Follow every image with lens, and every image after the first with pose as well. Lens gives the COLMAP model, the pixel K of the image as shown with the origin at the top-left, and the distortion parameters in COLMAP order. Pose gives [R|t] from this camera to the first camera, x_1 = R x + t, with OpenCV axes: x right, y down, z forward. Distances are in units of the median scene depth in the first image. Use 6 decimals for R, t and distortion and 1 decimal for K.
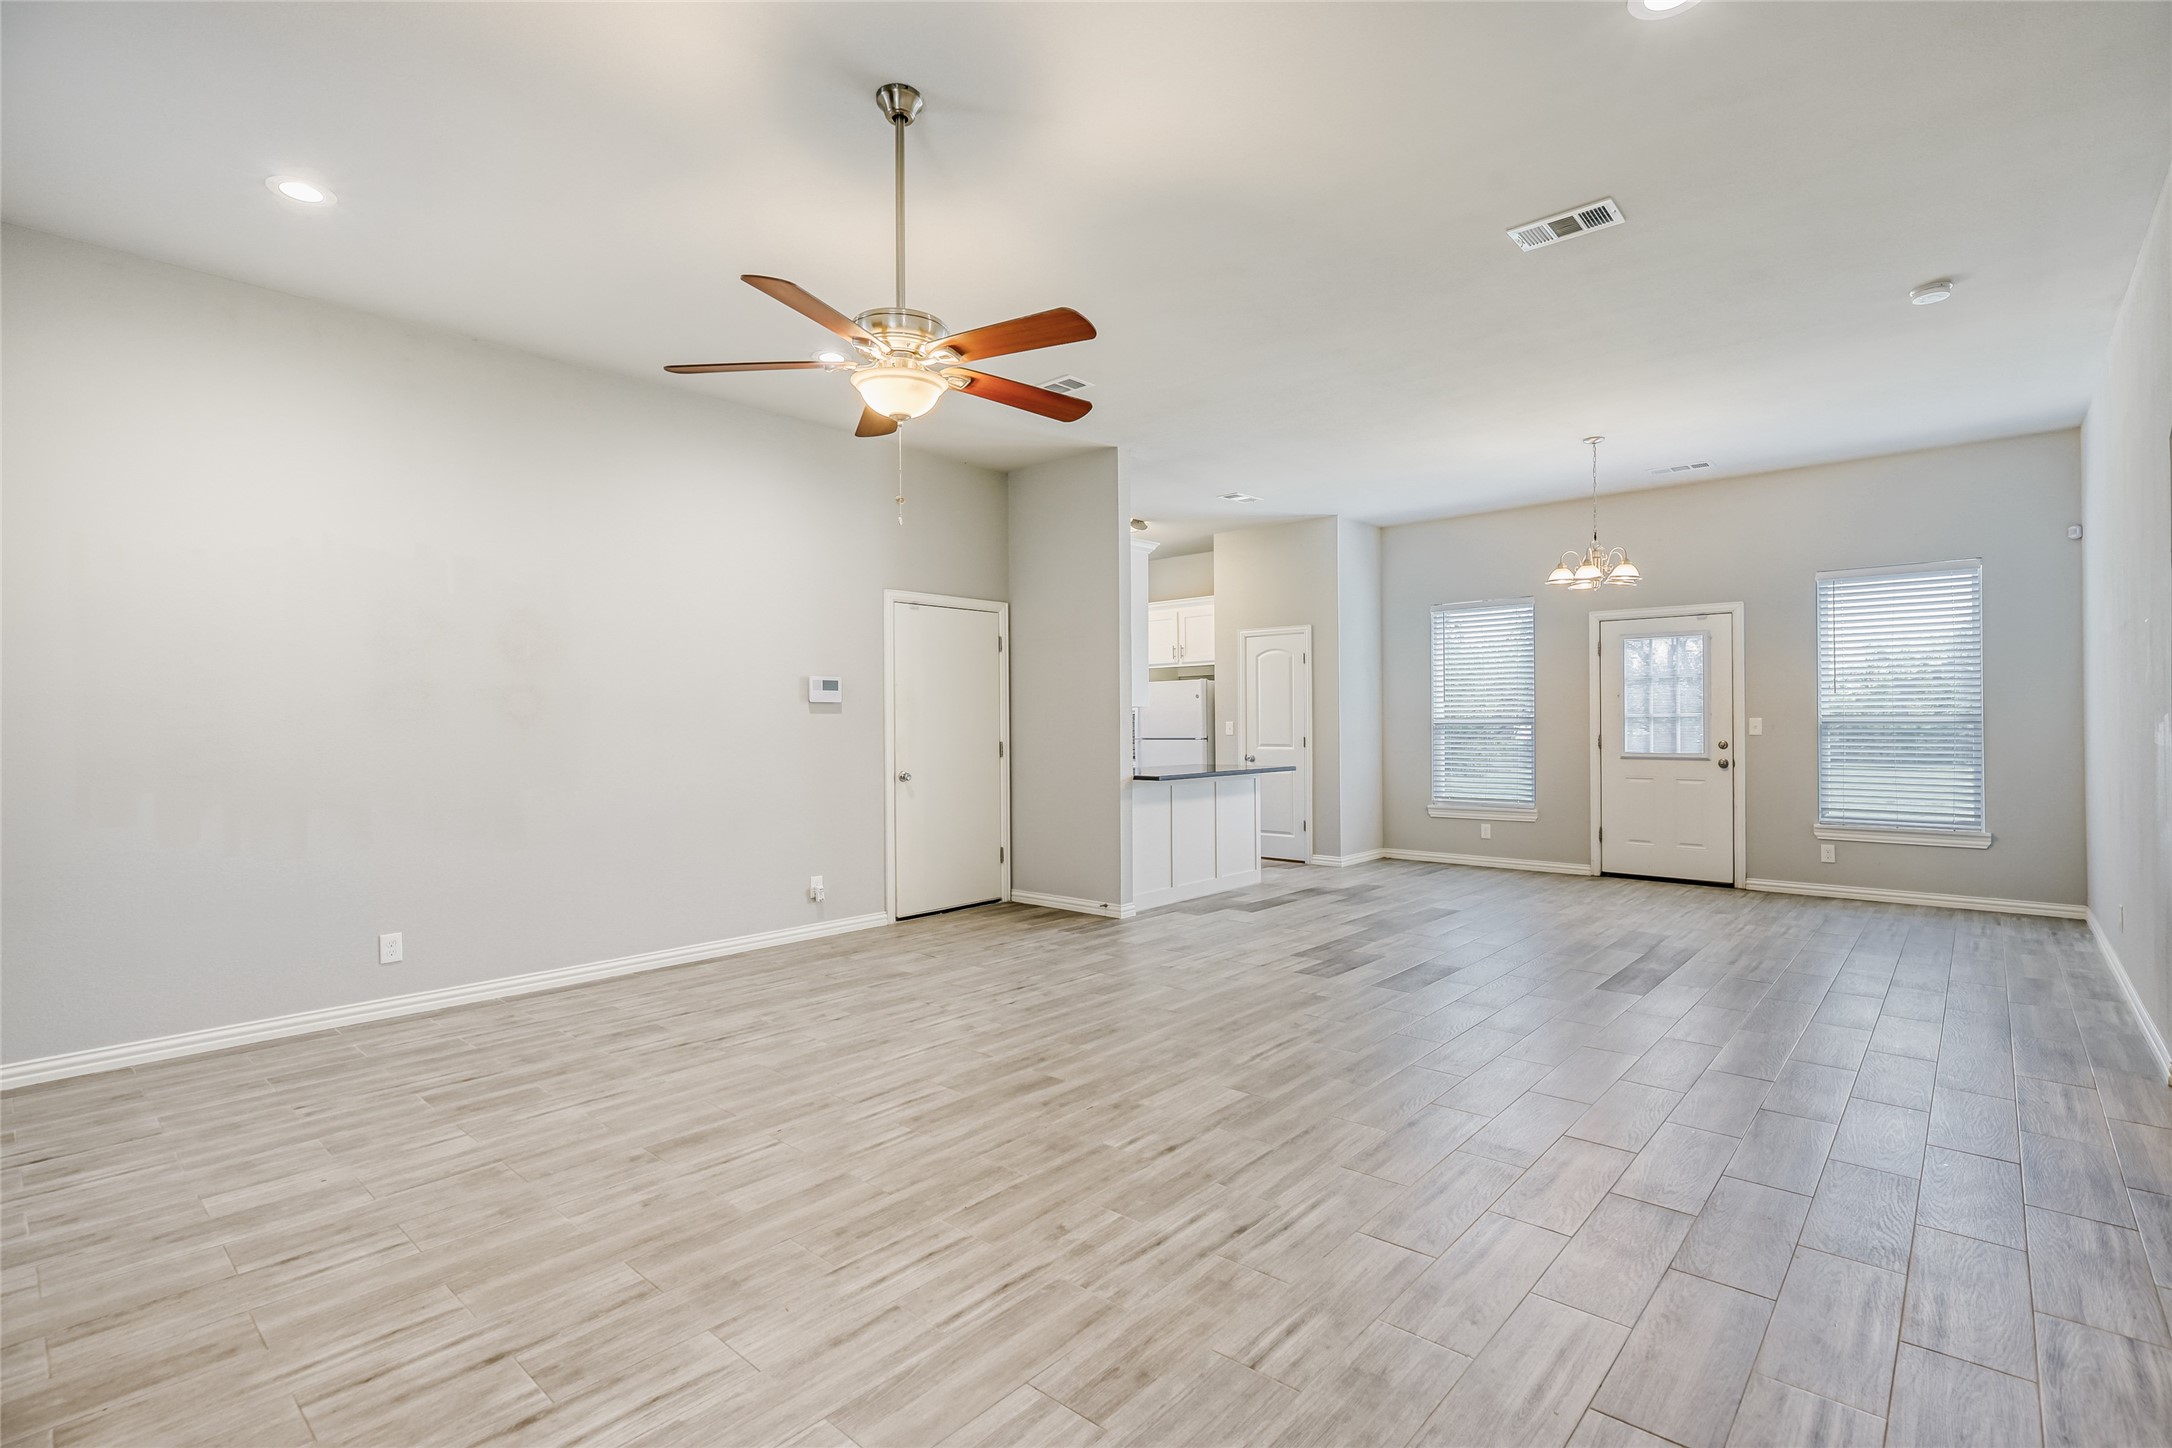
lens RADIAL K [[1004.7, 0, 1100.0], [0, 1004.7, 719.8], [0, 0, 1]] dist [-0.004212, -0.001211]
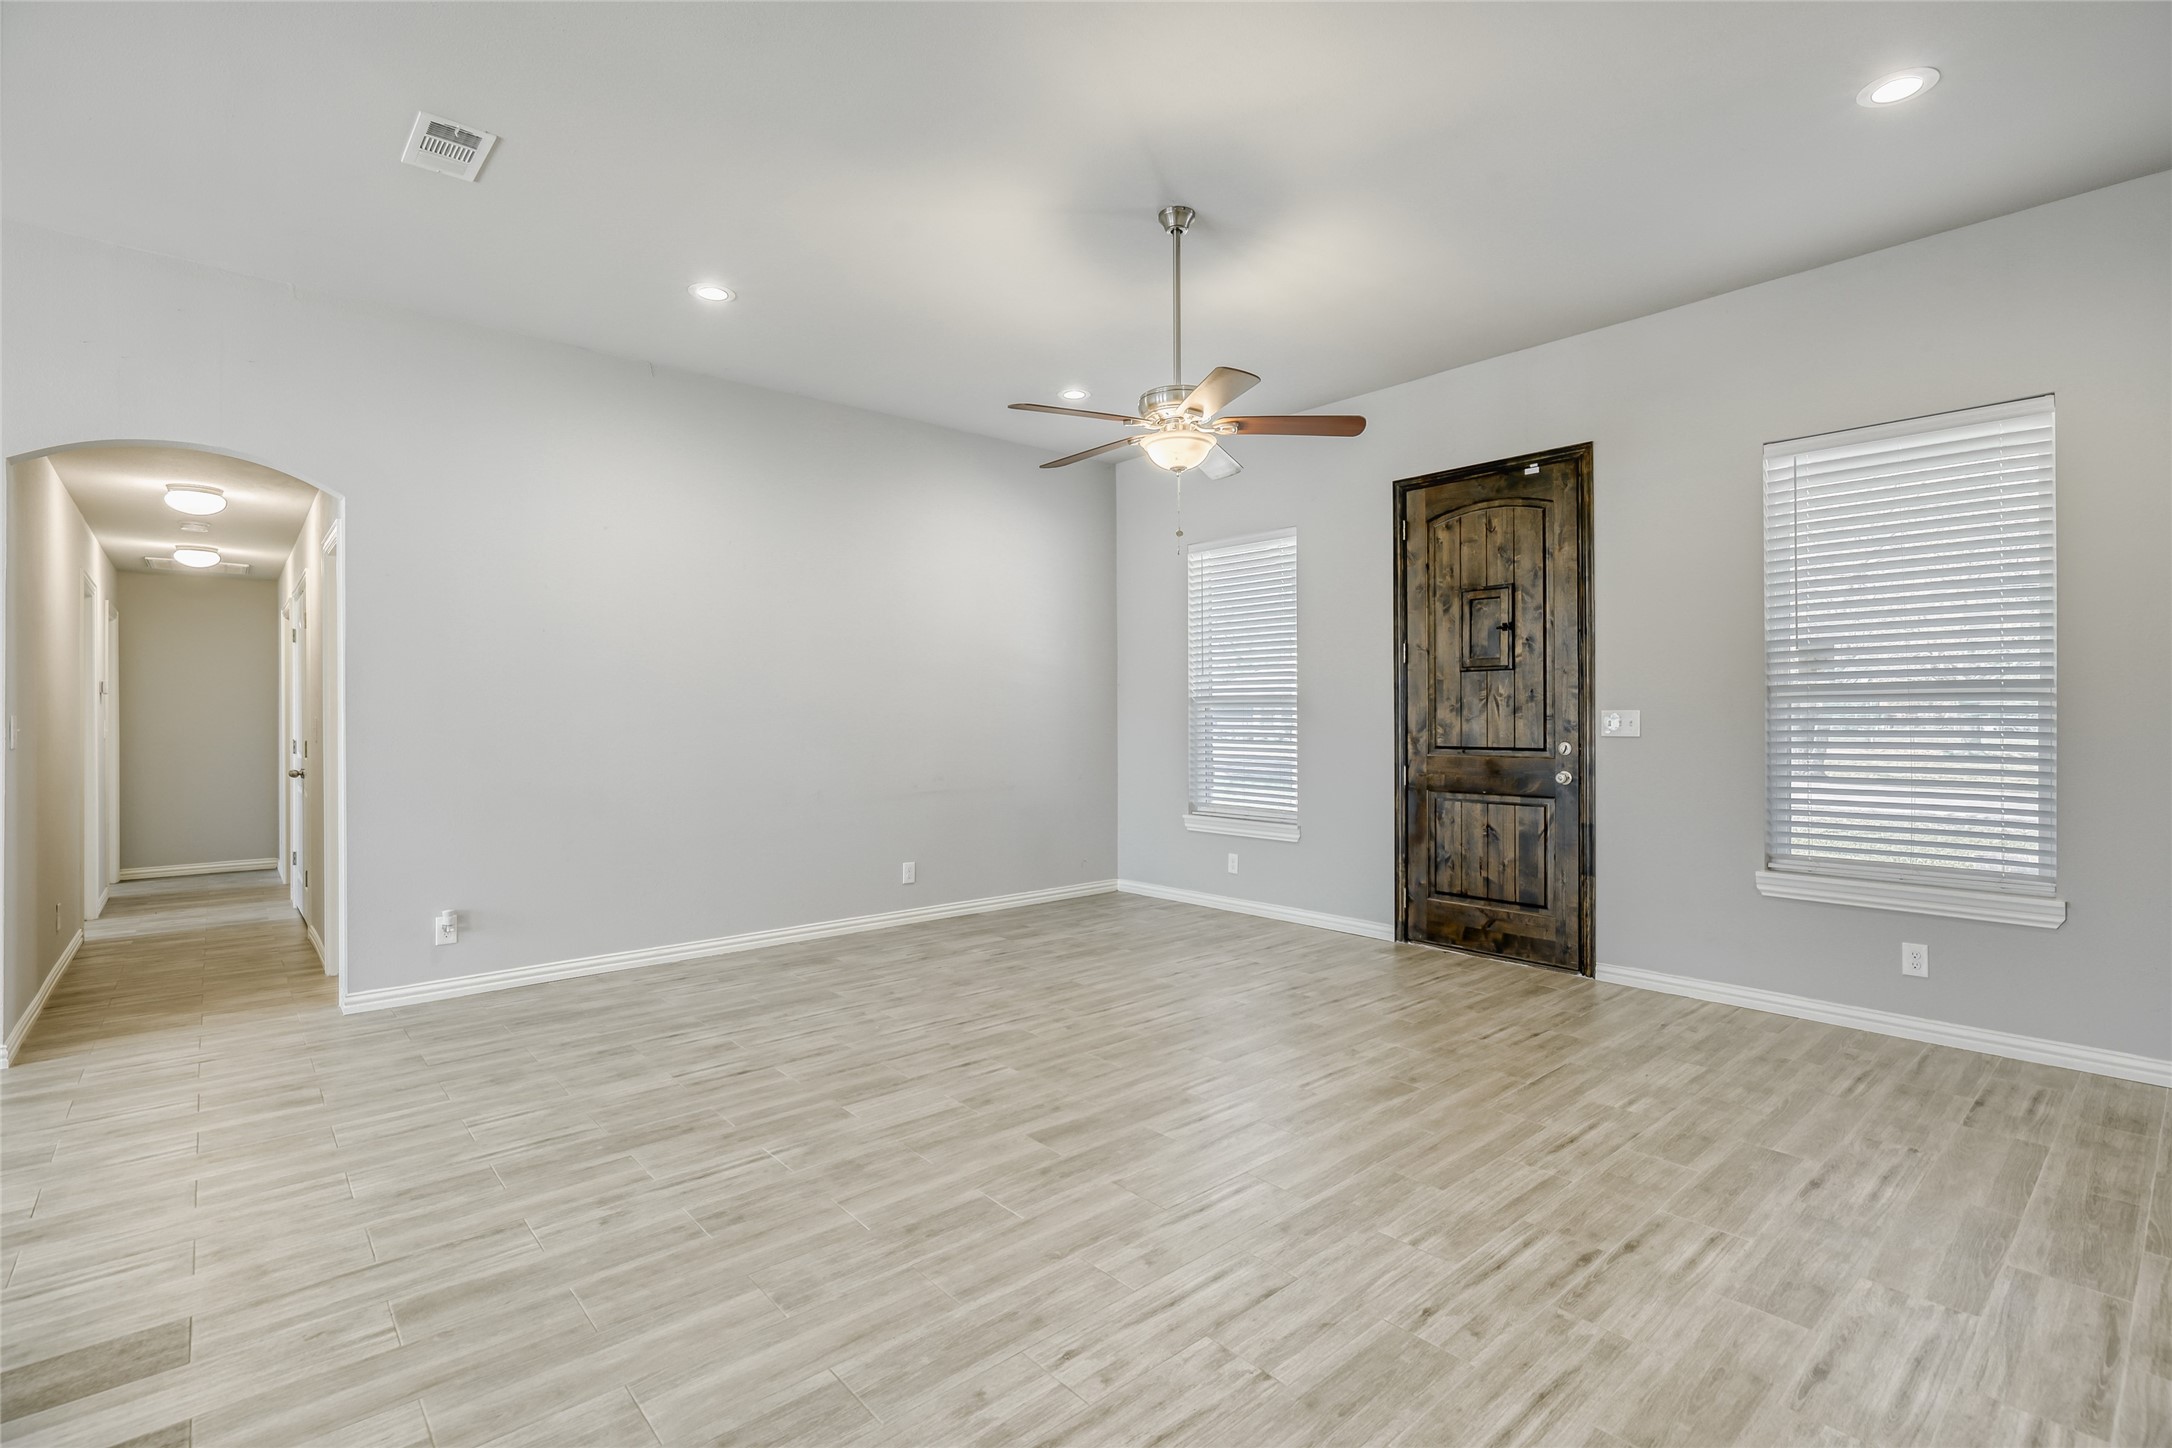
lens RADIAL K [[1004.7, 0, 1100.0], [0, 1004.7, 719.8], [0, 0, 1]] dist [-0.004212, -0.001211]
pose [[-0.992978, 0.010780, 0.117810, -0.192510], [0.010438, 0.999939, -0.003518, 0.012088], [-0.117841, -0.002264, -0.993030, 1.764653]]
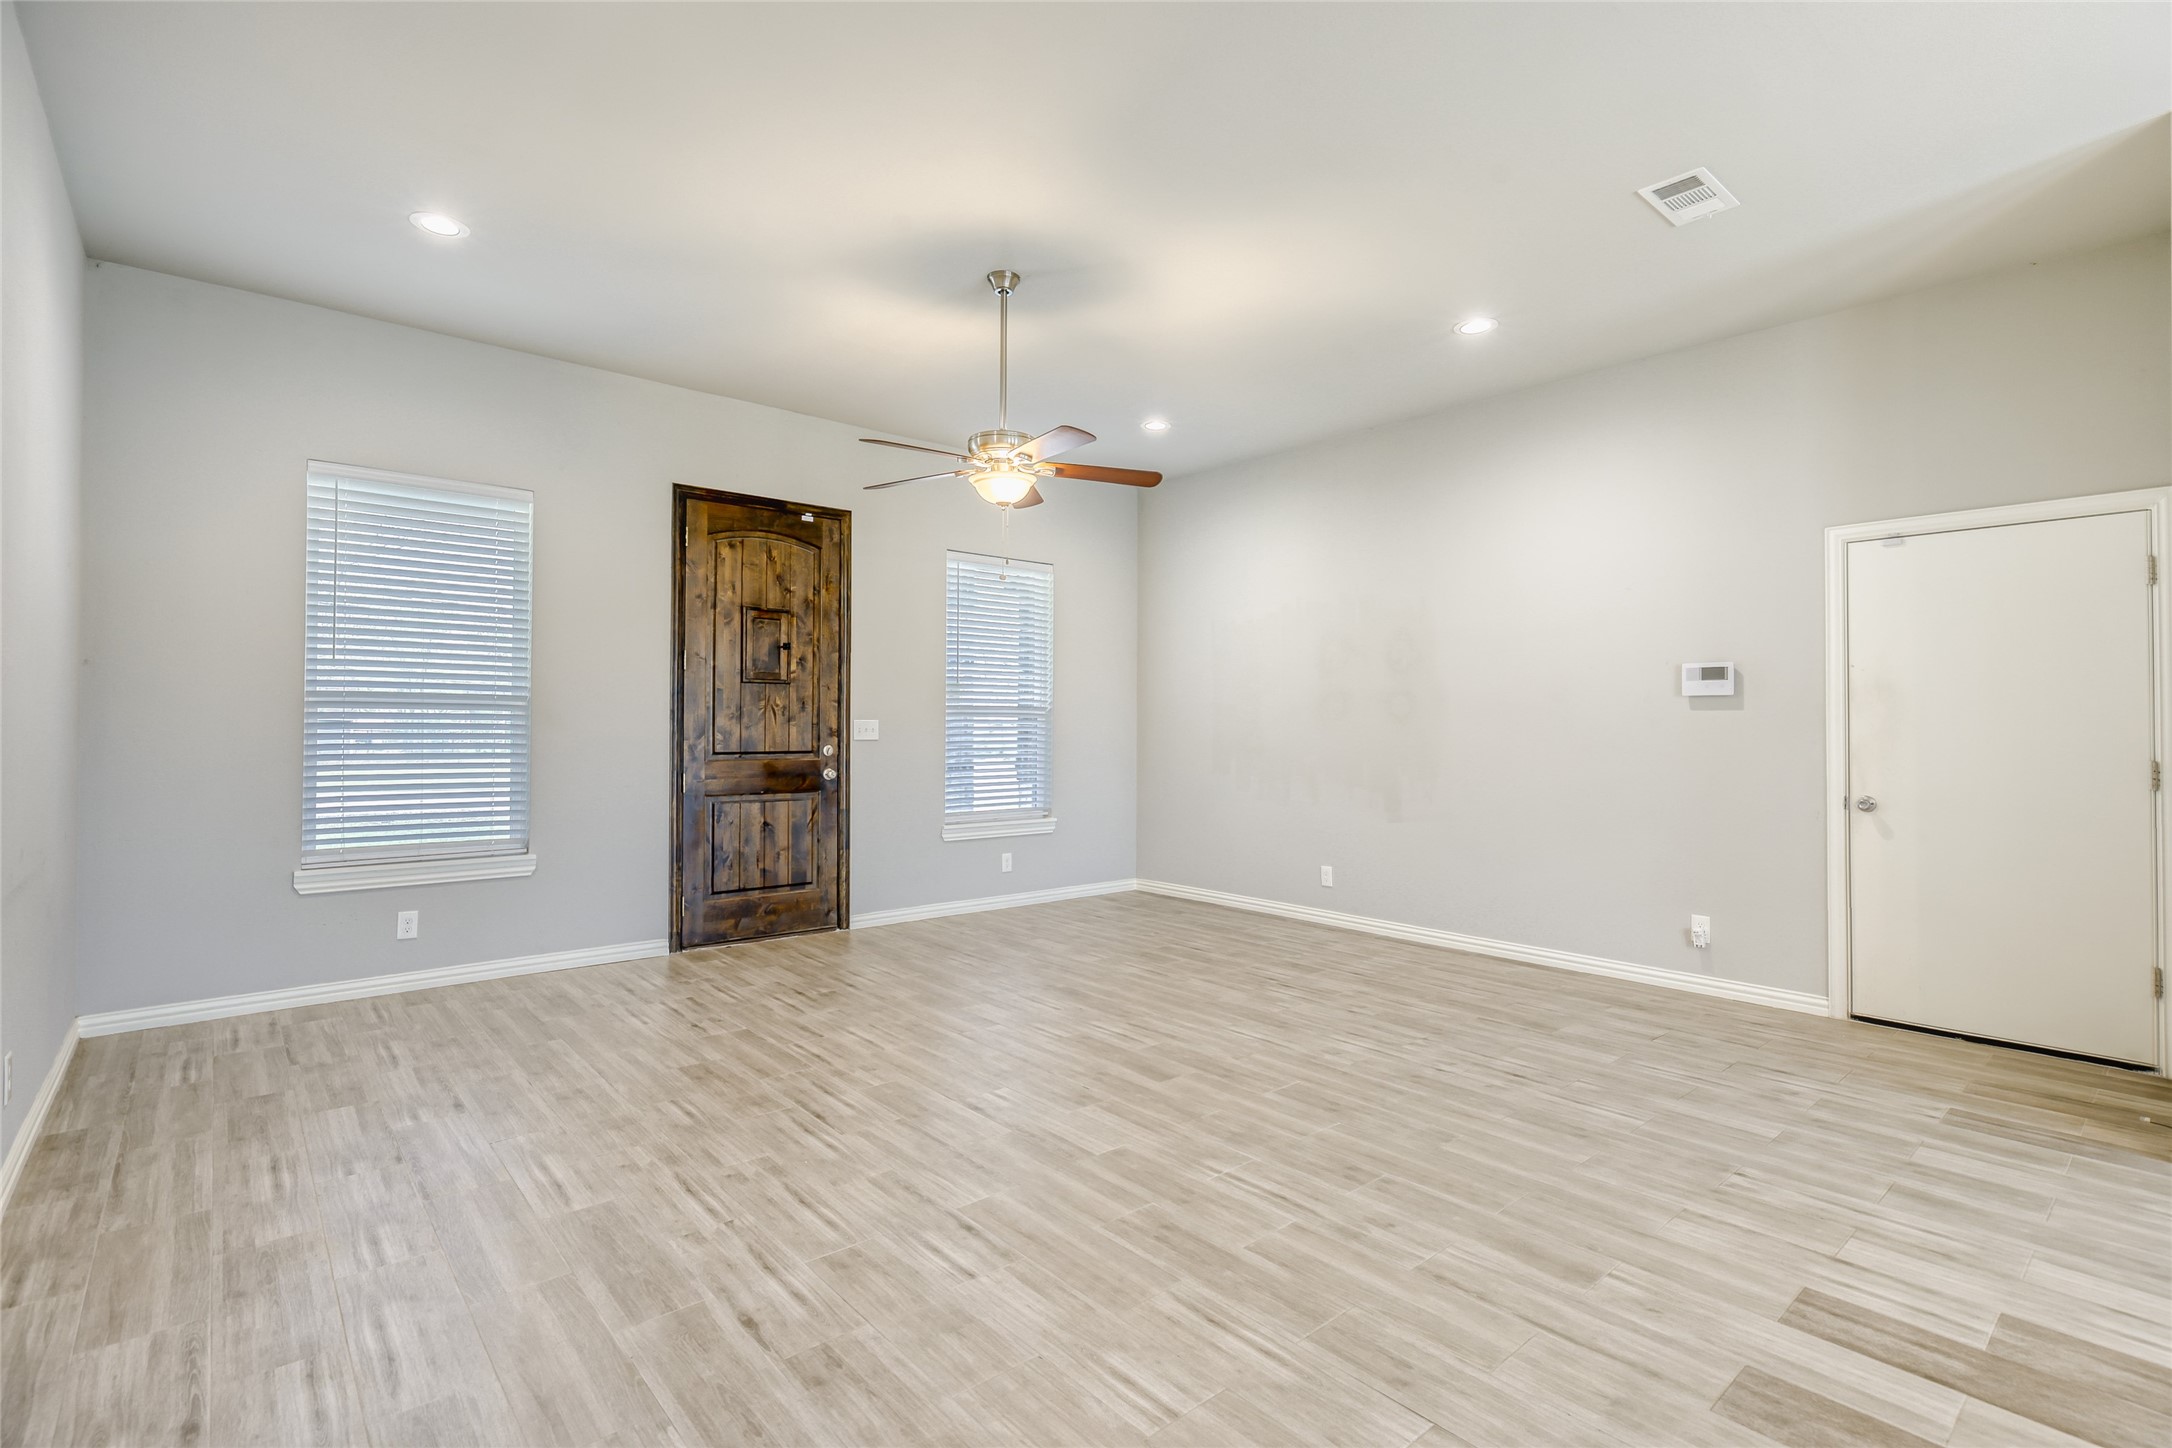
lens RADIAL K [[1008.8, 0, 1089.4], [0, 1008.8, 719.3], [0, 0, 1]] dist [-0.000984, -0.000260]
pose [[-0.132167, 0.003371, -0.991222, 0.928299], [0.001636, 0.999994, 0.003182, -0.003523], [0.991226, -0.001201, -0.132172, 1.022124]]
